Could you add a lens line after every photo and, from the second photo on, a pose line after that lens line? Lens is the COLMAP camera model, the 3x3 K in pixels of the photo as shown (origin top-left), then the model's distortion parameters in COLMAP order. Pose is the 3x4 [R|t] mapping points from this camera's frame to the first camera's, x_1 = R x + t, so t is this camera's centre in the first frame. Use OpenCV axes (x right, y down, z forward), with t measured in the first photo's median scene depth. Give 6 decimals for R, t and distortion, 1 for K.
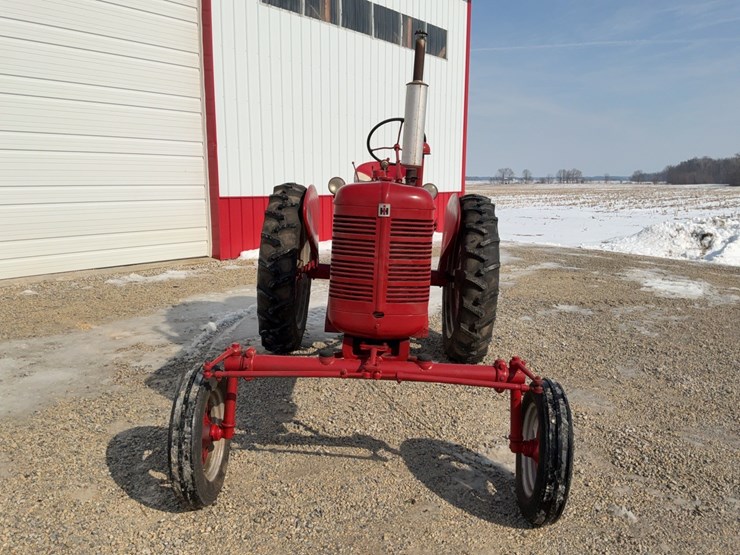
lens RADIAL K [[605.7, 0, 370.0], [0, 605.7, 277.5], [0, 0, 1]] dist [0.101922, -0.198028]
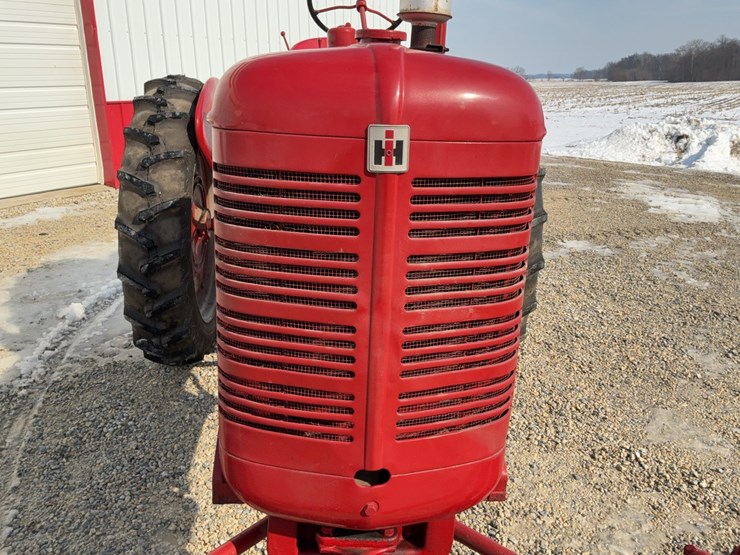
lens RADIAL K [[605.7, 0, 370.0], [0, 605.7, 277.5], [0, 0, 1]] dist [0.101922, -0.198028]
pose [[0.995410, -0.040292, 0.086812, -0.005527], [0.026578, 0.987760, 0.153699, -0.044894], [-0.091942, -0.150686, 0.984297, 0.336720]]
